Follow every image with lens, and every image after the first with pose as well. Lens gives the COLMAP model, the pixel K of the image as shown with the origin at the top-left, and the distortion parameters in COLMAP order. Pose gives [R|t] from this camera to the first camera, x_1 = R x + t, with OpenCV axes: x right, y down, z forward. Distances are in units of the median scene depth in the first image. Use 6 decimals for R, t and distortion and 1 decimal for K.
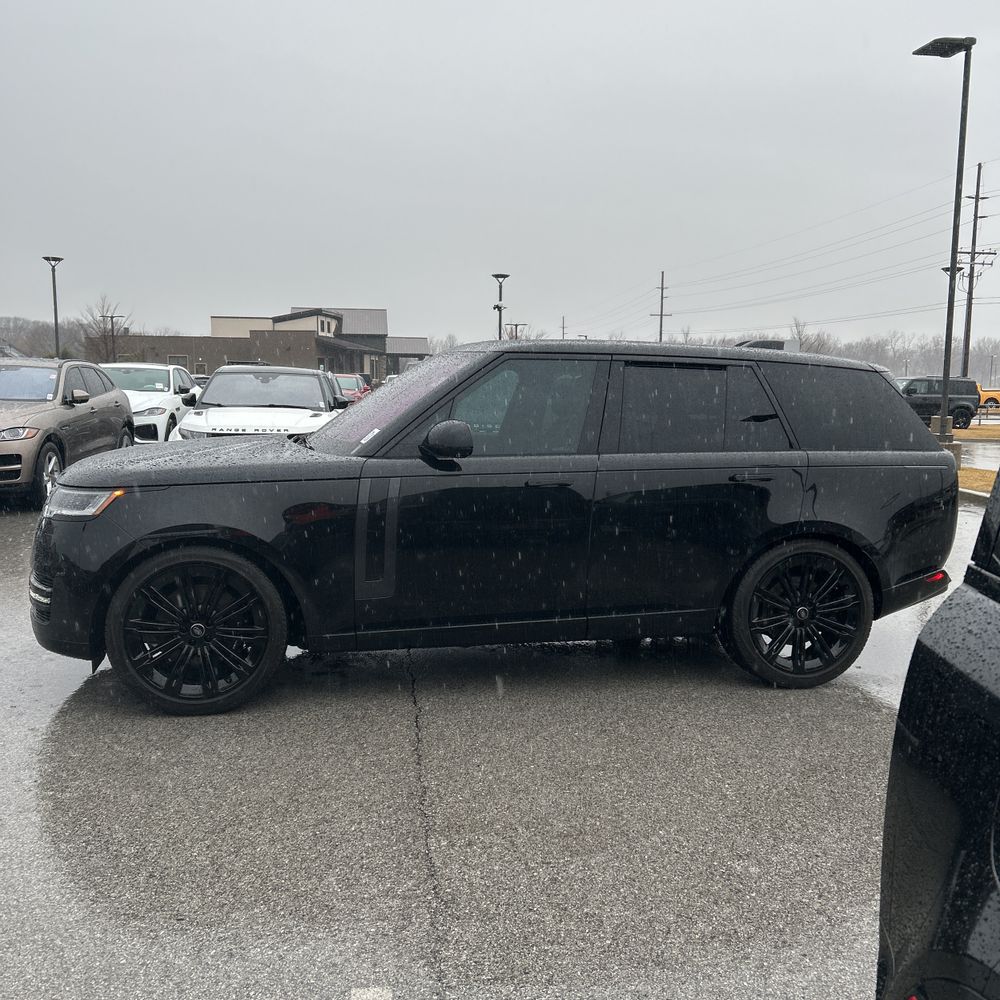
lens RADIAL K [[1006.1, 0, 500.0], [0, 1006.1, 500.0], [0, 0, 1]] dist [0.048459, -0.031926]
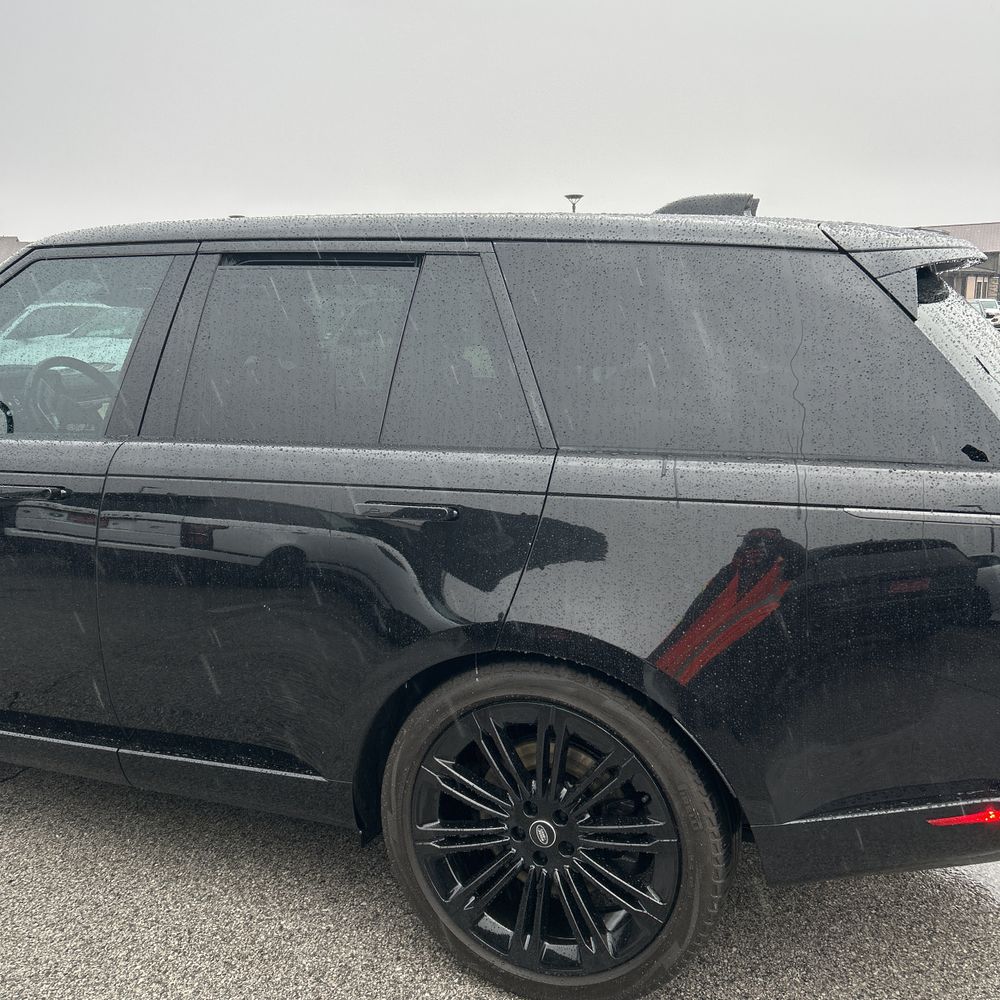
lens RADIAL K [[944.3, 0, 499.6], [0, 944.3, 536.3], [0, 0, 1]] dist [0.034775, 0.003197]
pose [[0.829071, 0.098233, -0.550447, 0.217850], [-0.057186, 0.994181, 0.091290, -0.021914], [0.556212, -0.044208, 0.829864, 0.293270]]
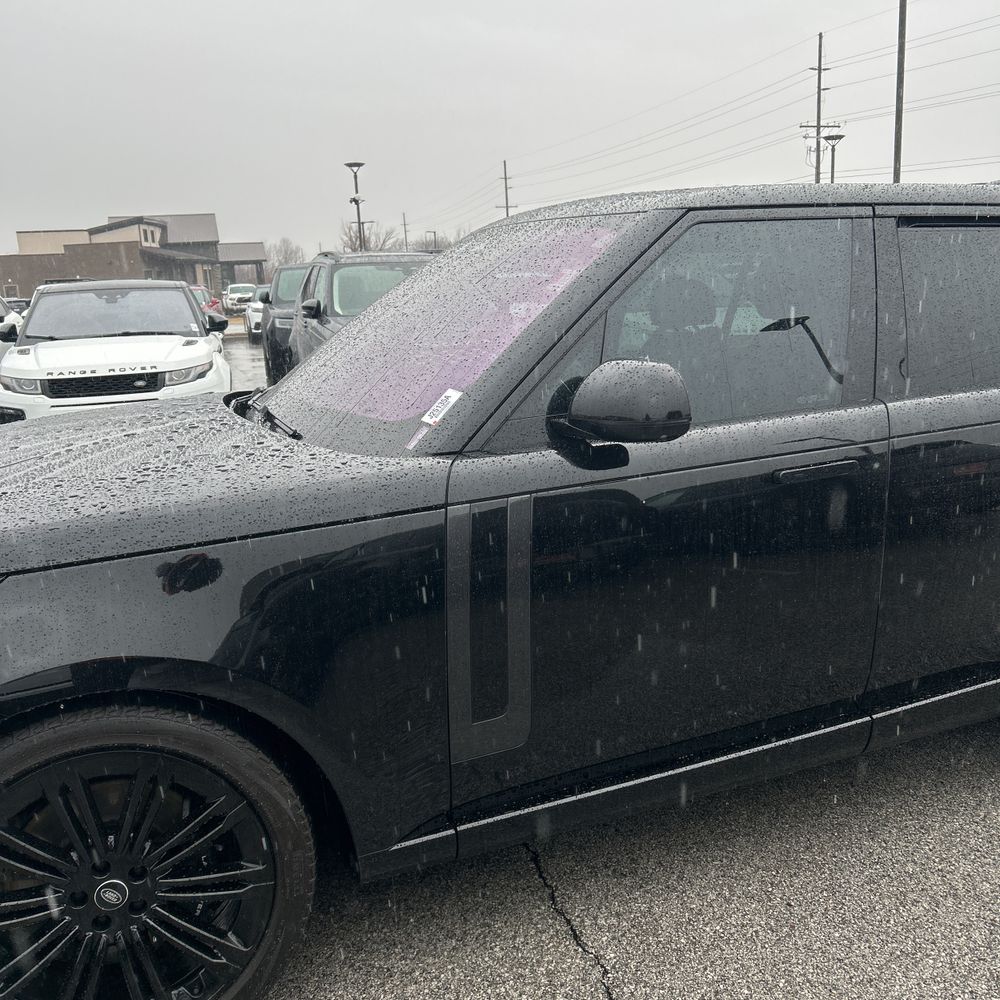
lens RADIAL K [[1006.2, 0, 501.3], [0, 1006.2, 489.9], [0, 0, 1]] dist [-0.002059, 0.018278]
pose [[0.985471, -0.089802, 0.144162, -0.070122], [0.076759, 0.992644, 0.093628, -0.027134], [-0.151510, -0.081202, 0.985115, 0.218405]]
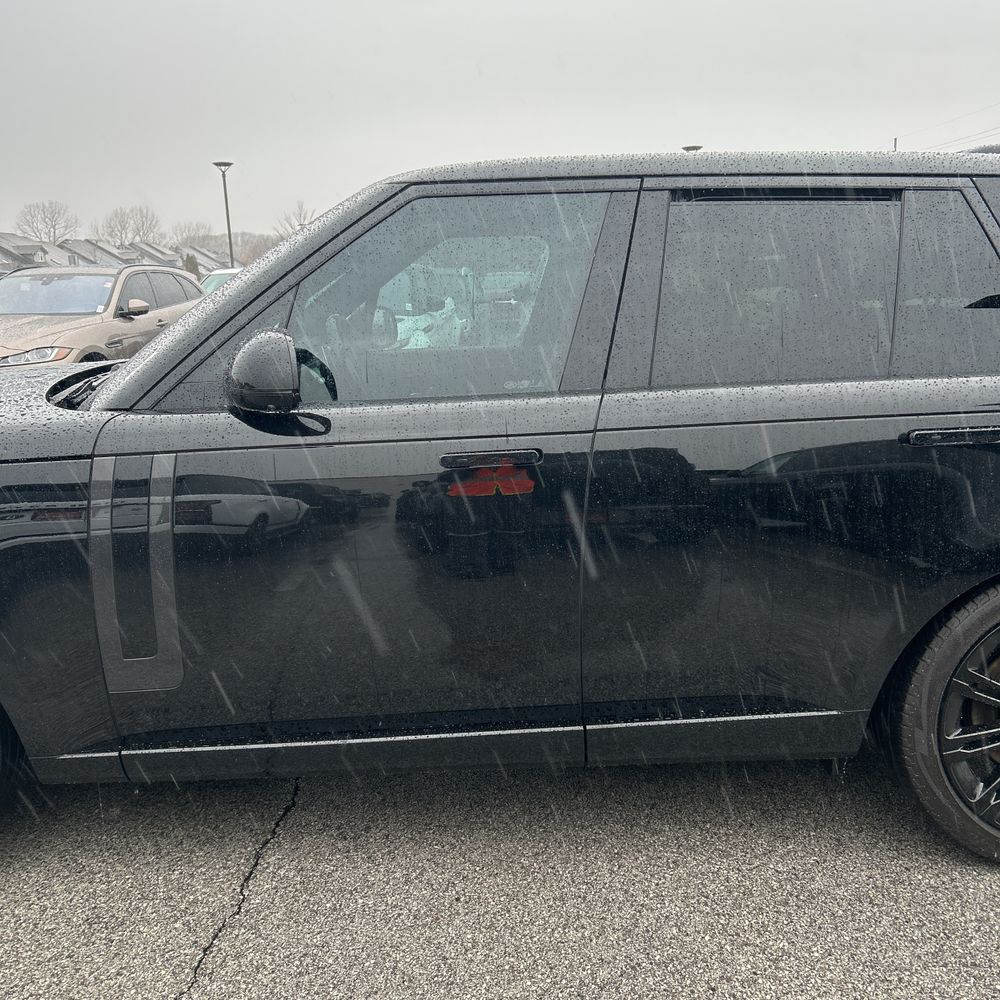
lens RADIAL K [[1006.1, 0, 500.0], [0, 1006.1, 500.0], [0, 0, 1]] dist [0.048459, -0.031926]
pose [[0.977493, 0.004169, -0.210925, 0.062877], [0.016453, 0.995253, 0.095919, -0.017504], [0.210324, -0.097231, 0.972785, 0.218159]]
